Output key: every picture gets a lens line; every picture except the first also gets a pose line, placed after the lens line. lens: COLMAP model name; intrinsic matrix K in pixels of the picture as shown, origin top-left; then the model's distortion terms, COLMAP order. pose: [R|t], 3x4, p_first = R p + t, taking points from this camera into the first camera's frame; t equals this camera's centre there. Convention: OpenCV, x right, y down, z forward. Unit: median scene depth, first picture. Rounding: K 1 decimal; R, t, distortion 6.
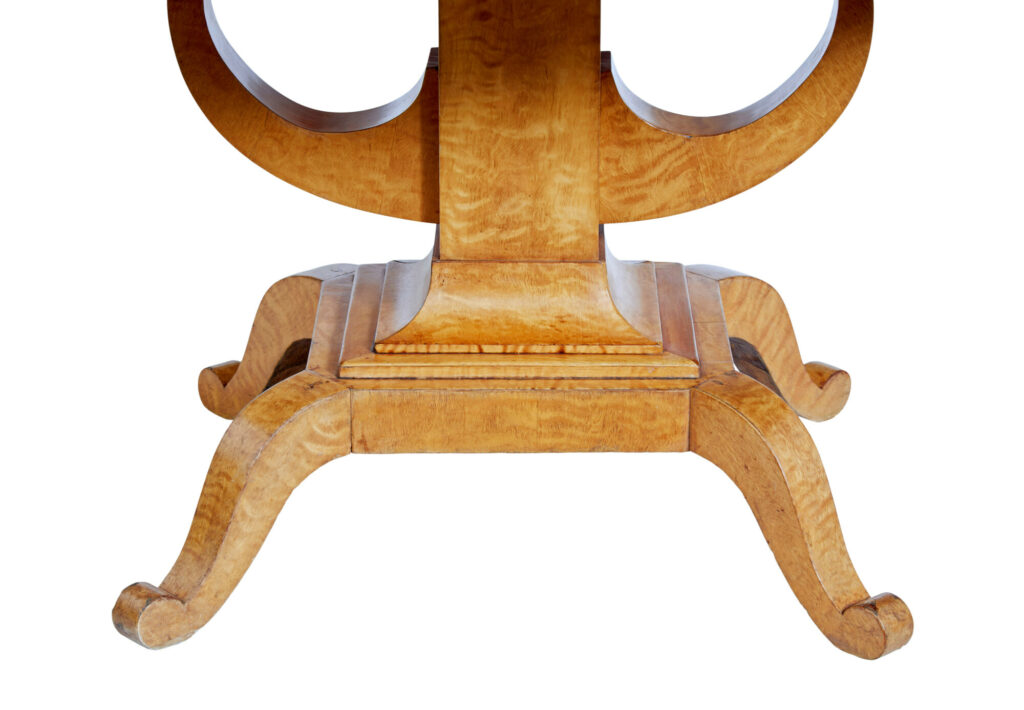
lens RADIAL K [[3410.1, 0, 512.0], [0, 3410.1, 355.0], [0, 0, 1]] dist [-0.062710, -0.339000]
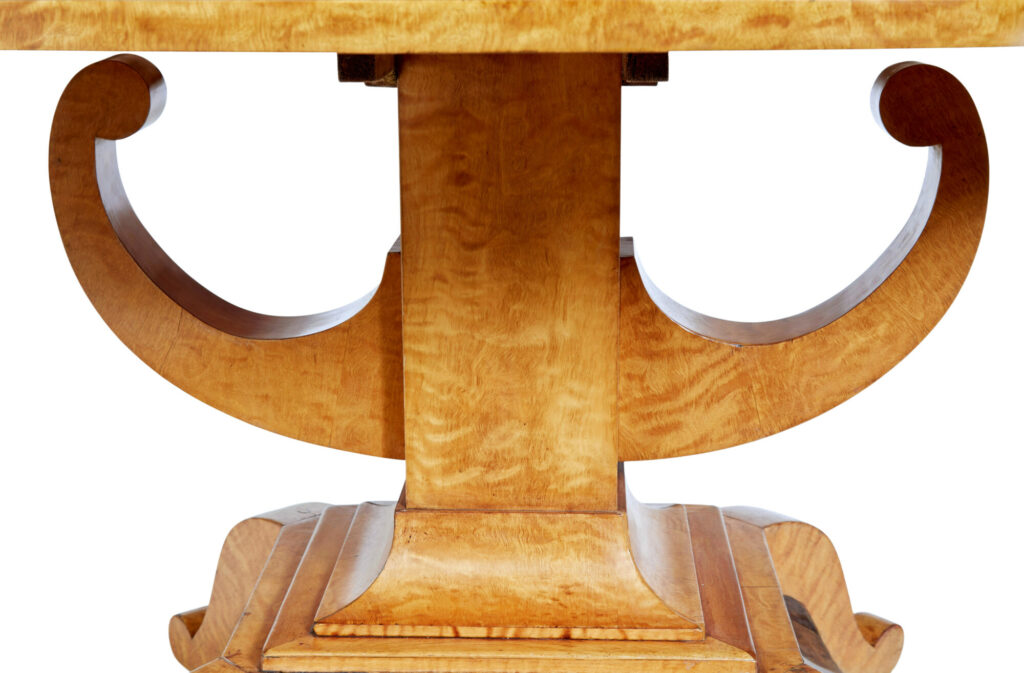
lens RADIAL K [[1771.3, 0, 512.0], [0, 1771.3, 336.5], [0, 0, 1]] dist [-0.052278, 0.013282]
pose [[0.999433, 0.002488, -0.033582, 0.015308], [-0.005670, 0.995459, -0.095021, -0.028776], [0.033193, 0.095158, 0.994909, 0.610396]]
